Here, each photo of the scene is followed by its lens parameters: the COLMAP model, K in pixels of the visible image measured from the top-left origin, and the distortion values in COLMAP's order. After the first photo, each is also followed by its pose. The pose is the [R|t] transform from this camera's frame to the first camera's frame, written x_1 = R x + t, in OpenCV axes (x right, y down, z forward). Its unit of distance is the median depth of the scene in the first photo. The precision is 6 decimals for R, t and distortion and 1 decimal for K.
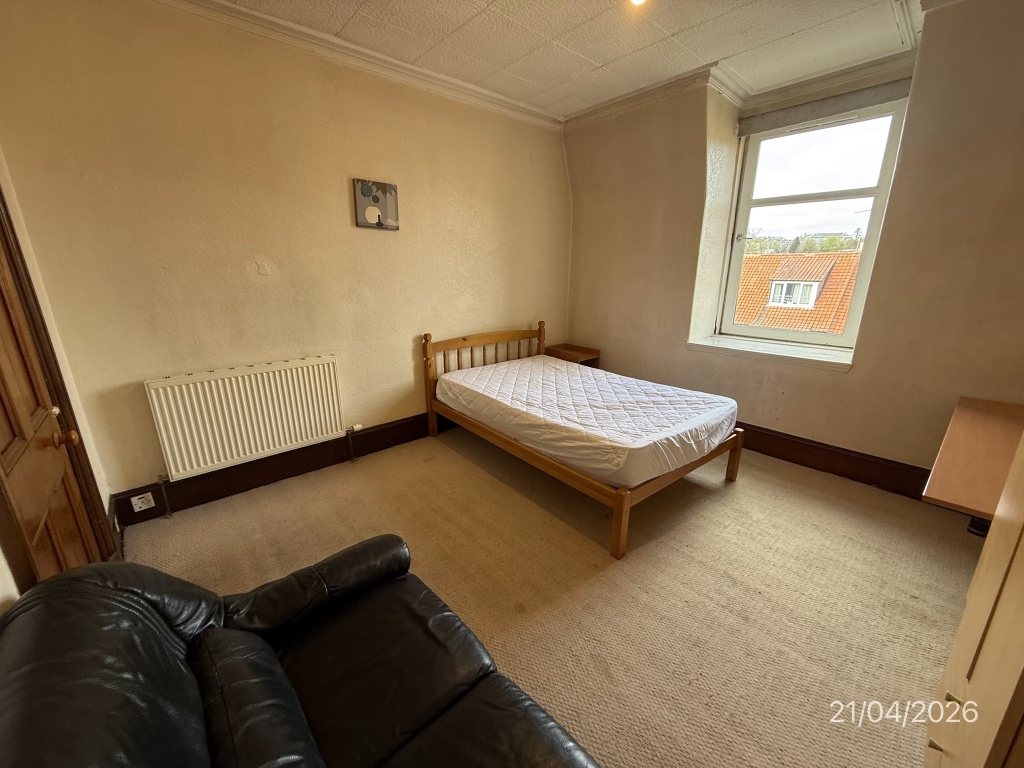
lens RADIAL K [[405.7, 0, 512.0], [0, 405.7, 384.0], [0, 0, 1]] dist [-0.001072, -0.000380]
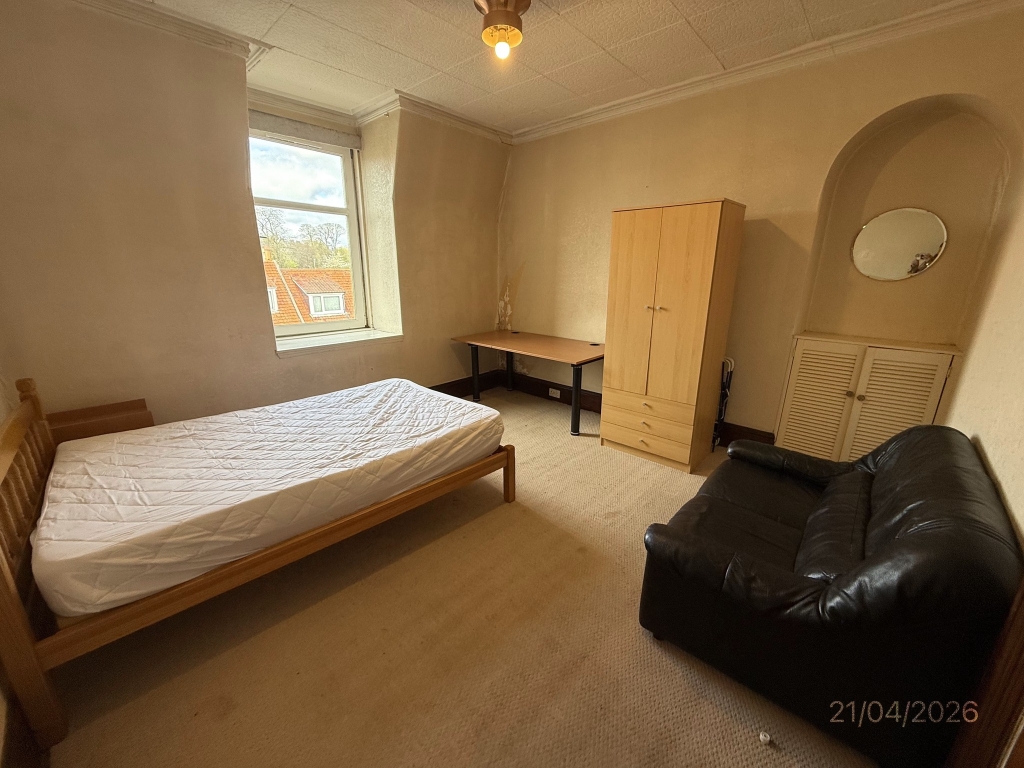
lens RADIAL K [[405.7, 0, 512.0], [0, 405.7, 384.0], [0, 0, 1]] dist [-0.001072, -0.000380]
pose [[-0.098519, -0.269326, 0.957997, -0.614452], [0.268567, 0.919763, 0.286196, -0.189818], [-0.958210, 0.285482, -0.018282, 0.673643]]
